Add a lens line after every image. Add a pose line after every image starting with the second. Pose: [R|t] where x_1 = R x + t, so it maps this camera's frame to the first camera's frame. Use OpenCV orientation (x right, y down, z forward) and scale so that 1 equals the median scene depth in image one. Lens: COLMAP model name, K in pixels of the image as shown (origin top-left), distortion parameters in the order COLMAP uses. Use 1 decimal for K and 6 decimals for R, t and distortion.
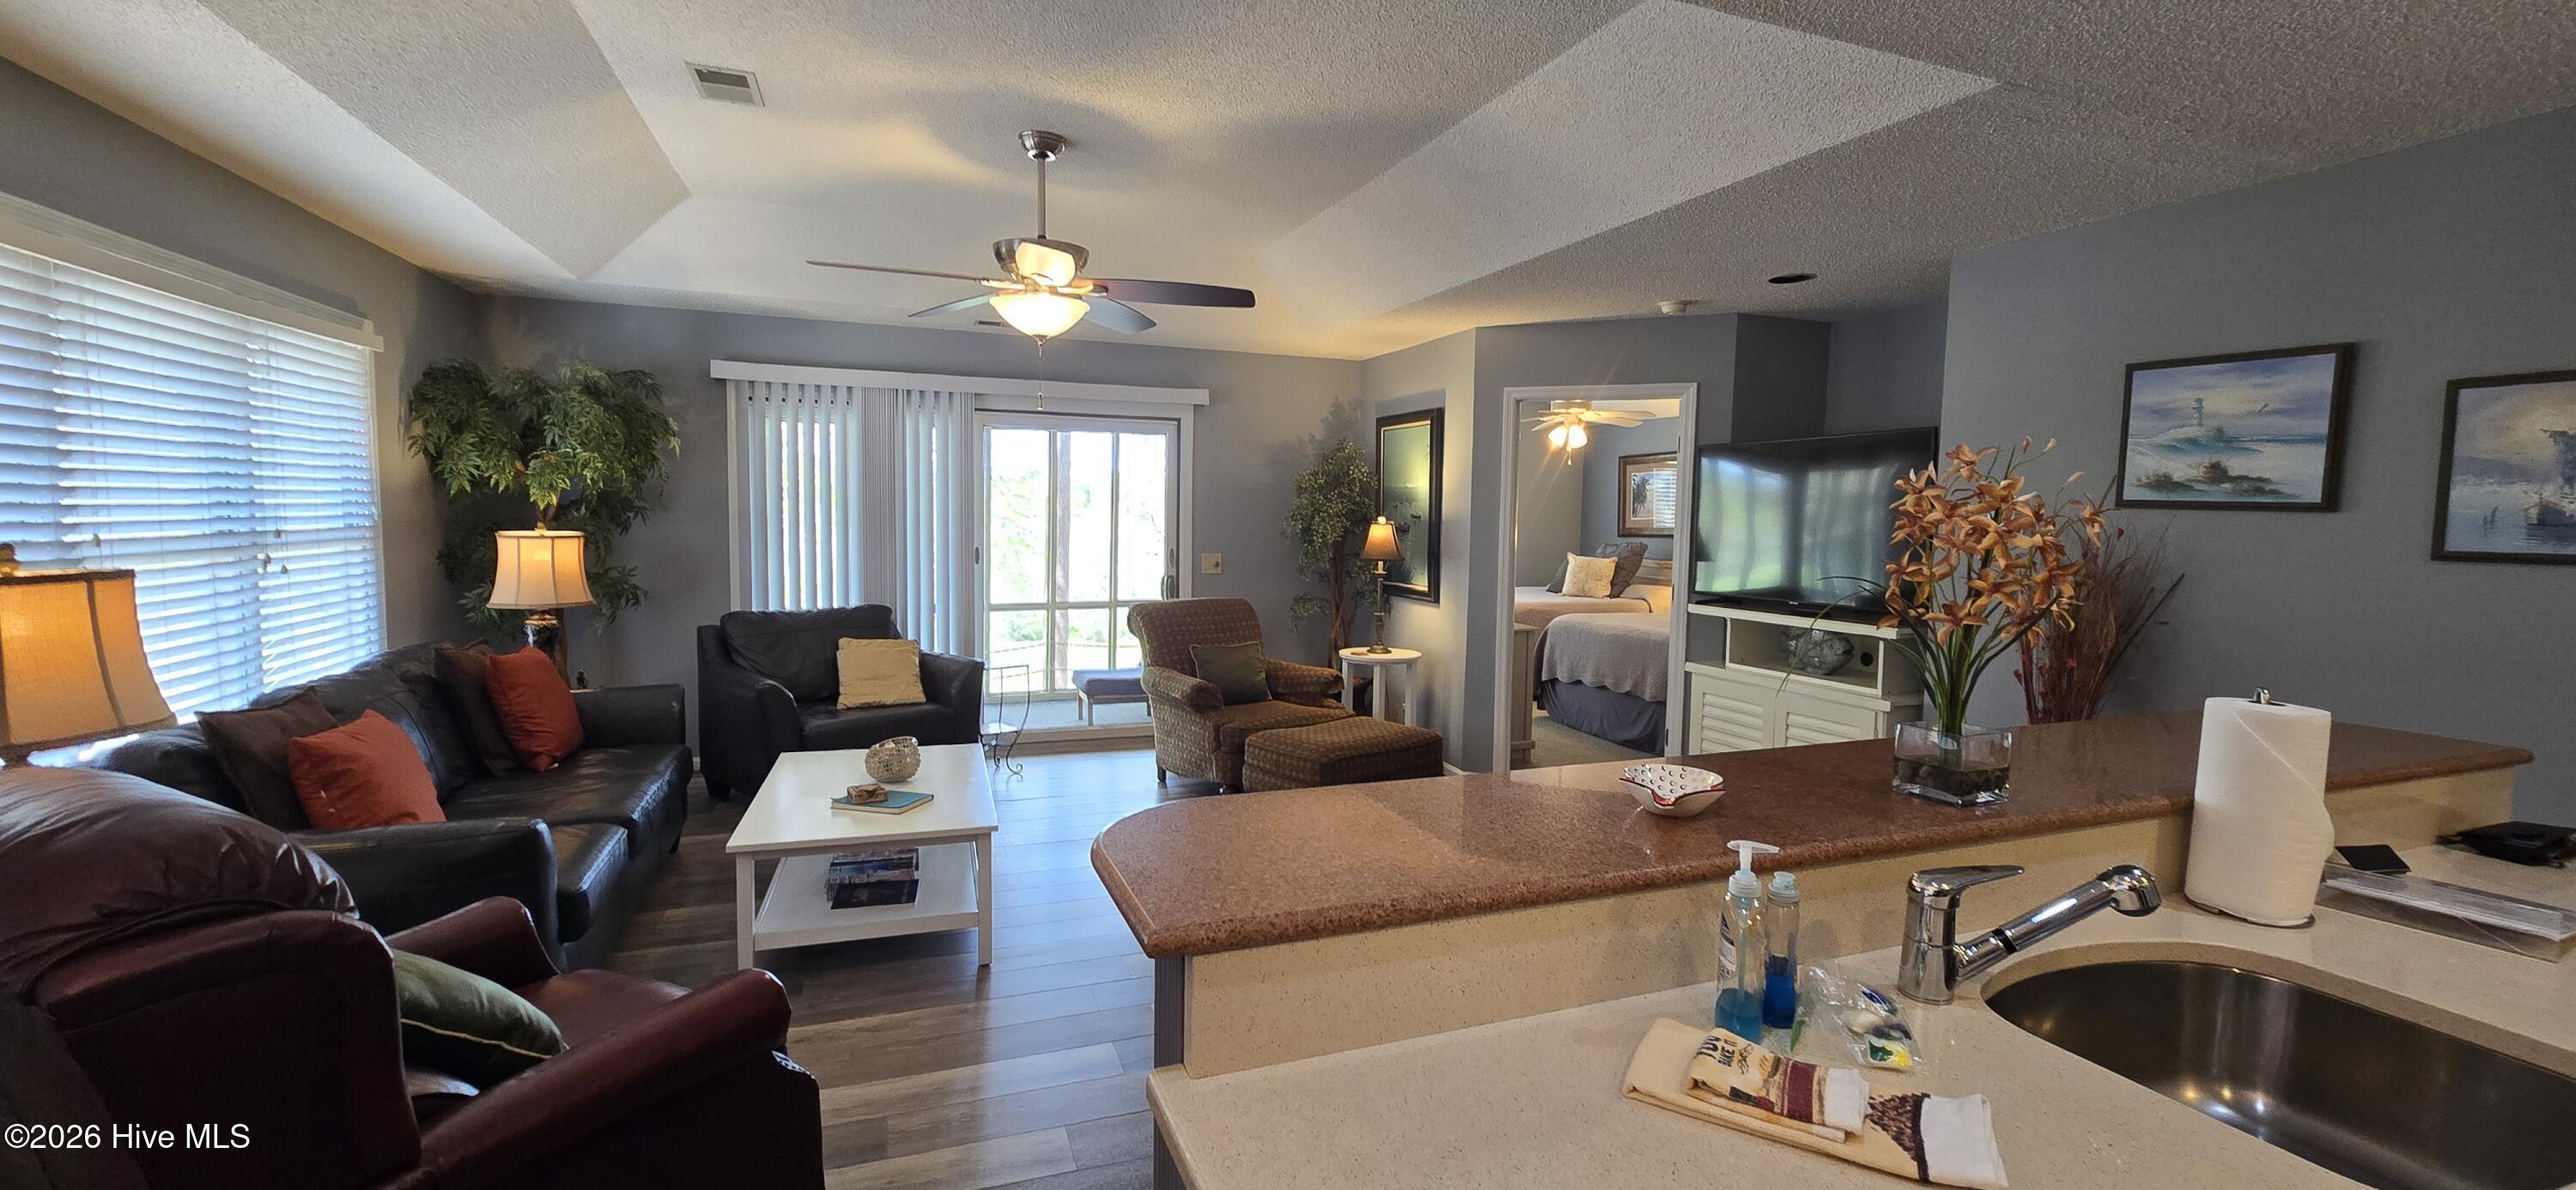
lens RADIAL K [[1058.7, 0, 1302.3], [0, 1058.7, 580.3], [0, 0, 1]] dist [-0.008860, 0.003362]
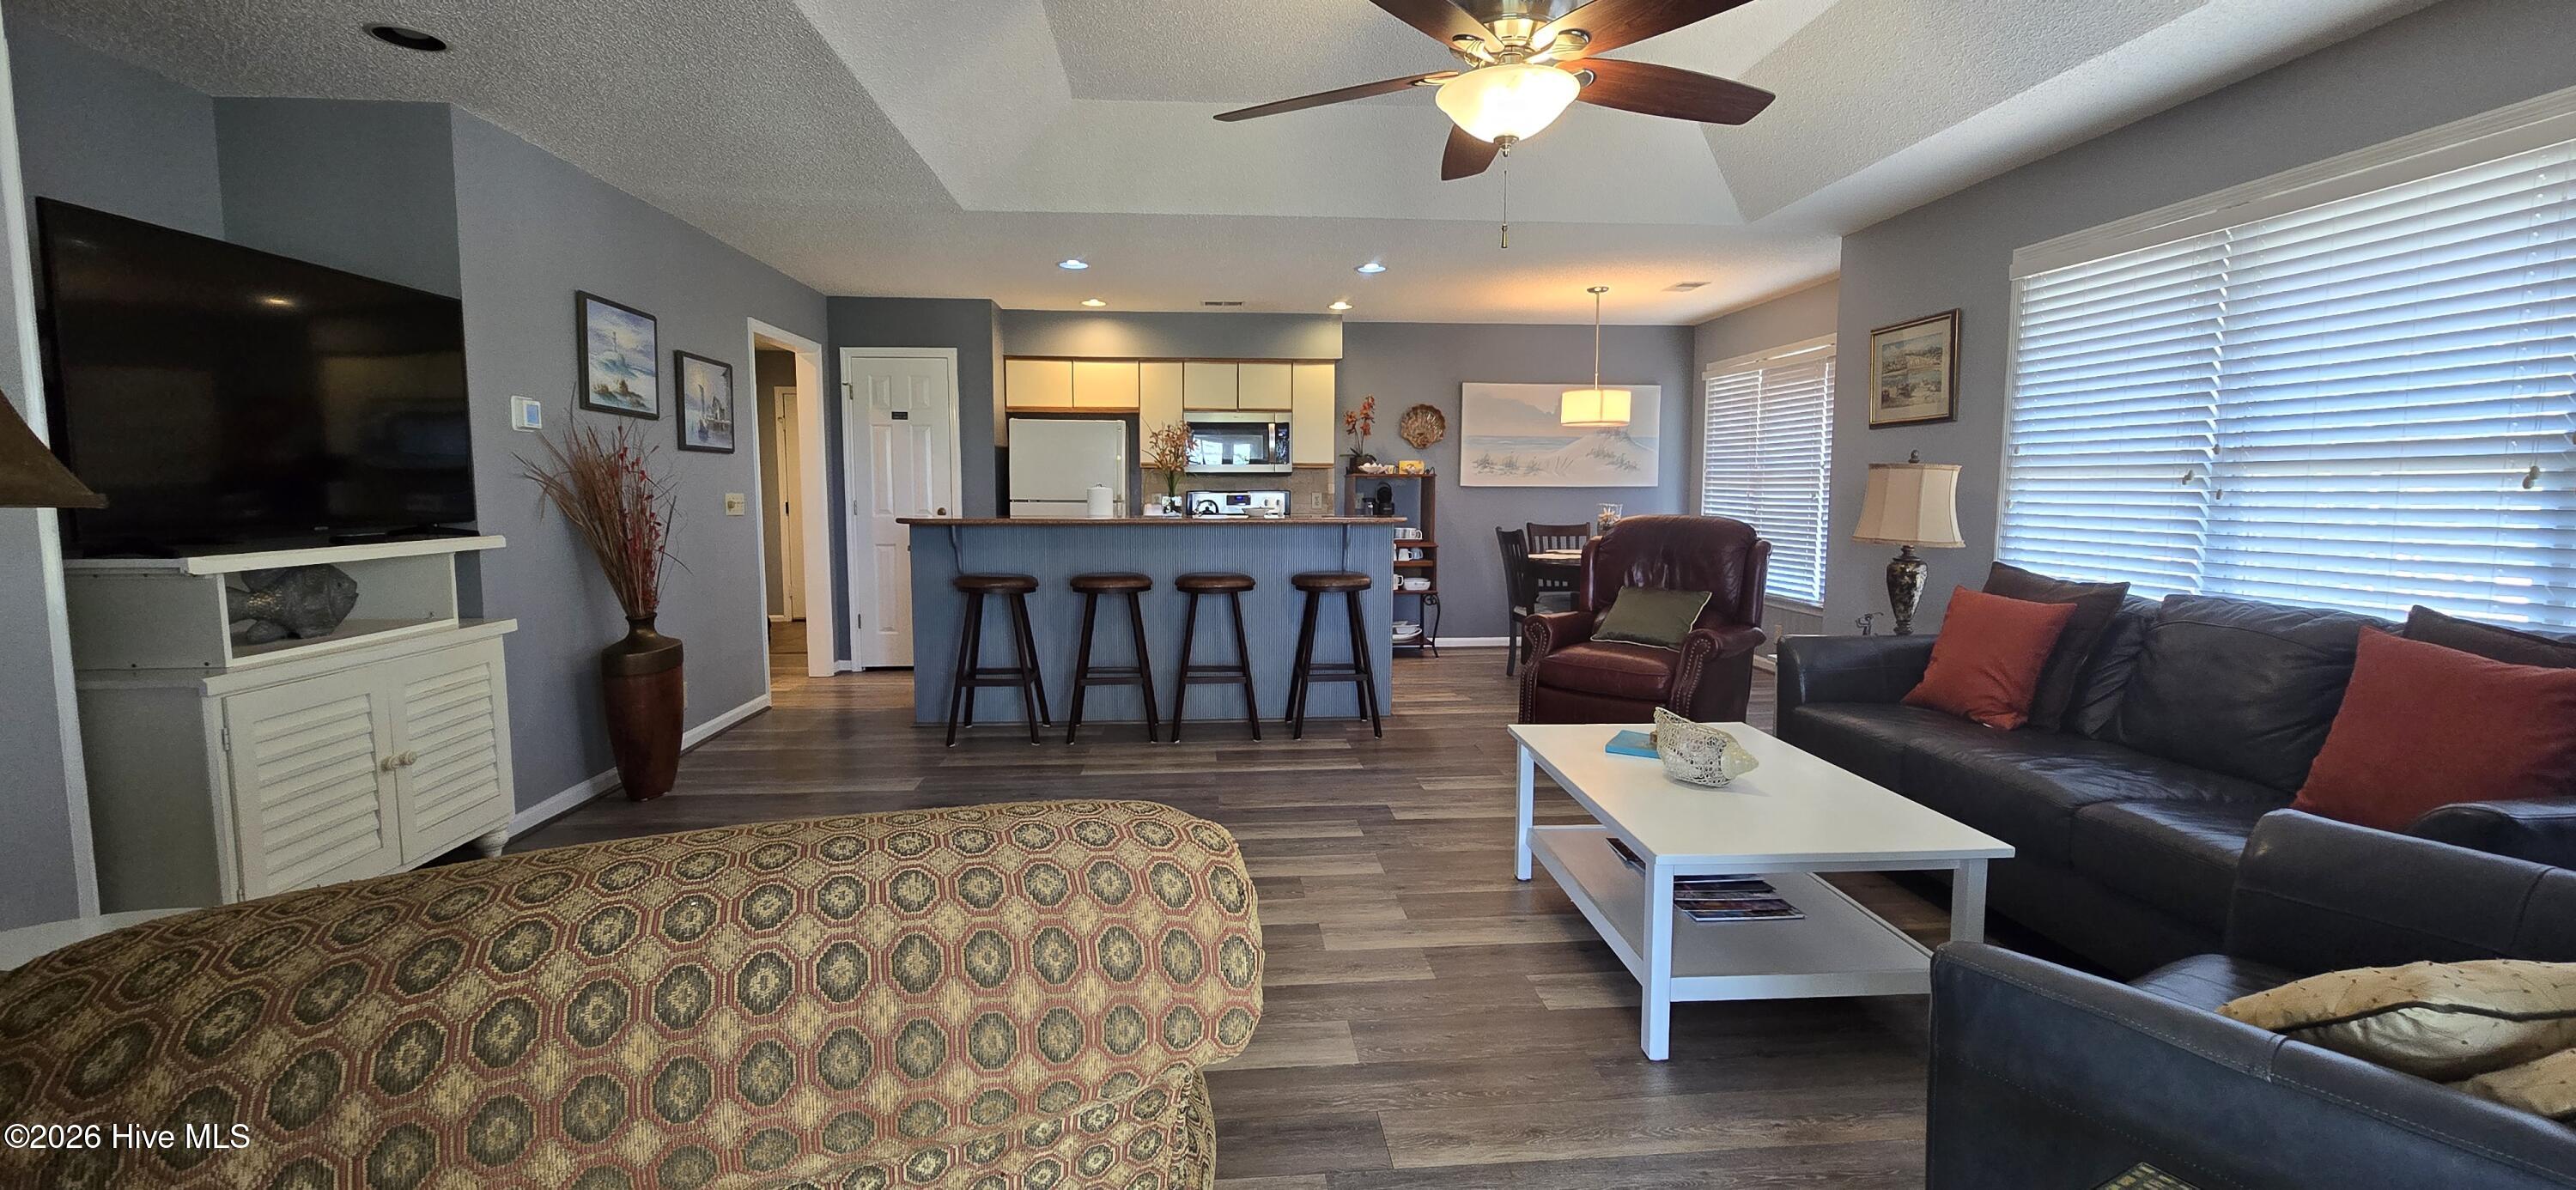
lens RADIAL K [[1058.7, 0, 1279.2], [0, 1058.7, 584.8], [0, 0, 1]] dist [-0.008860, 0.003362]
pose [[-0.957251, -0.044086, 0.285878, -0.271624], [0.001031, 0.987791, 0.155783, -0.044190], [-0.289256, 0.149419, -0.945519, 1.502531]]
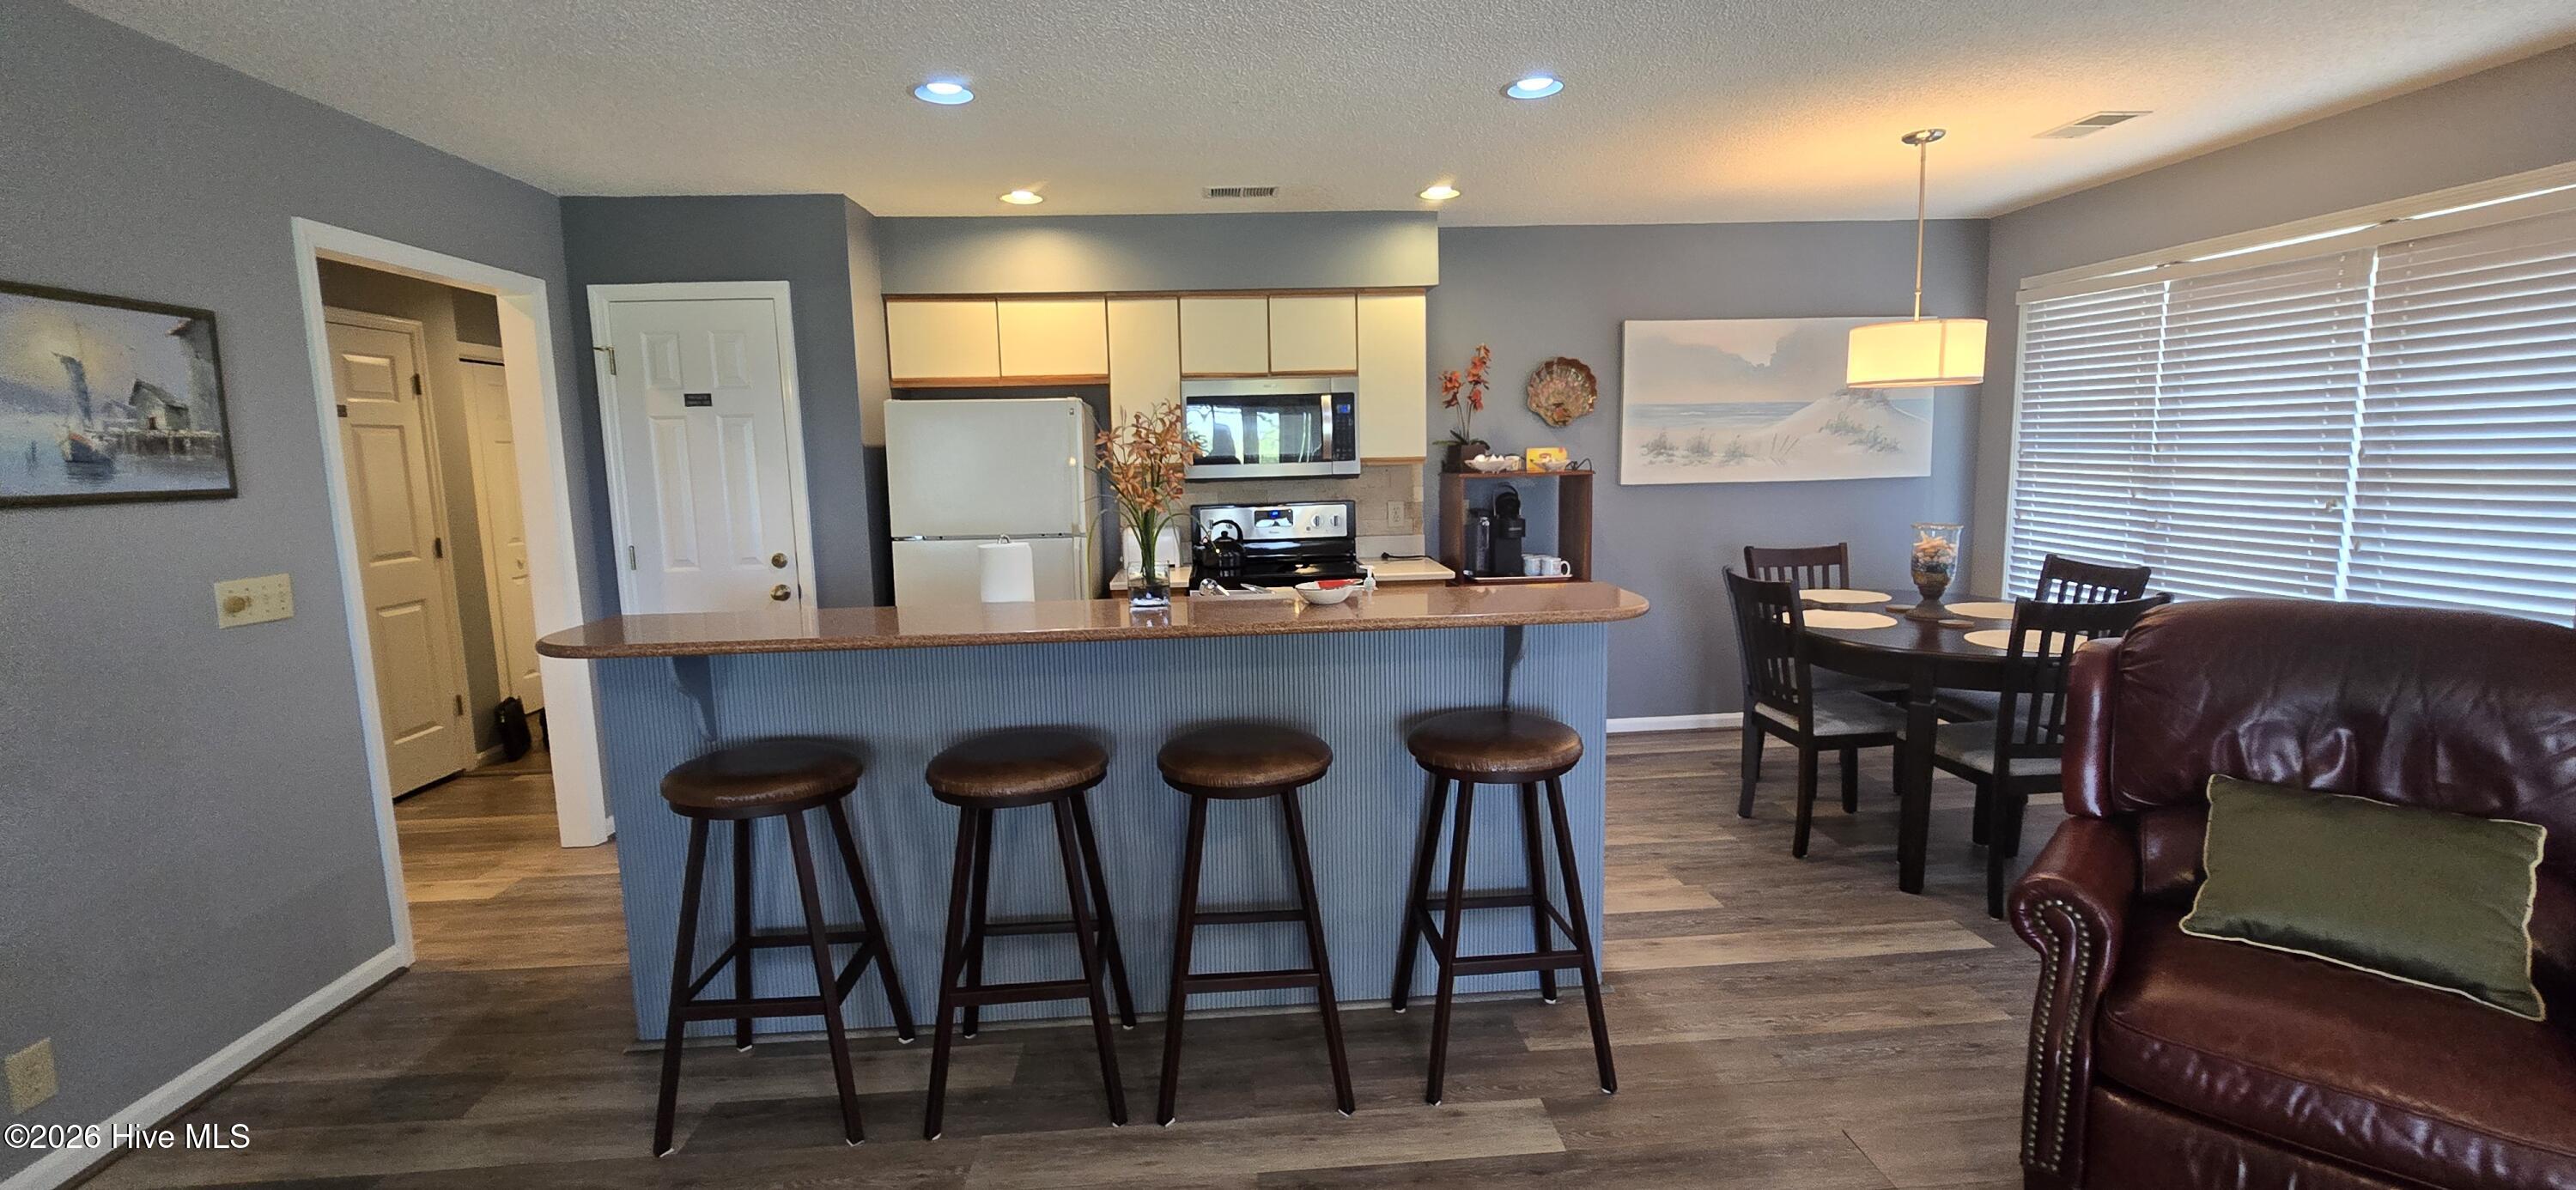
lens RADIAL K [[1058.7, 0, 1279.0], [0, 1058.7, 591.5], [0, 0, 1]] dist [-0.008860, 0.003362]
pose [[-0.952375, -0.033695, 0.303061, -0.041957], [0.028218, 0.979872, 0.197621, -0.052866], [-0.303620, 0.196761, -0.932255, 0.884975]]
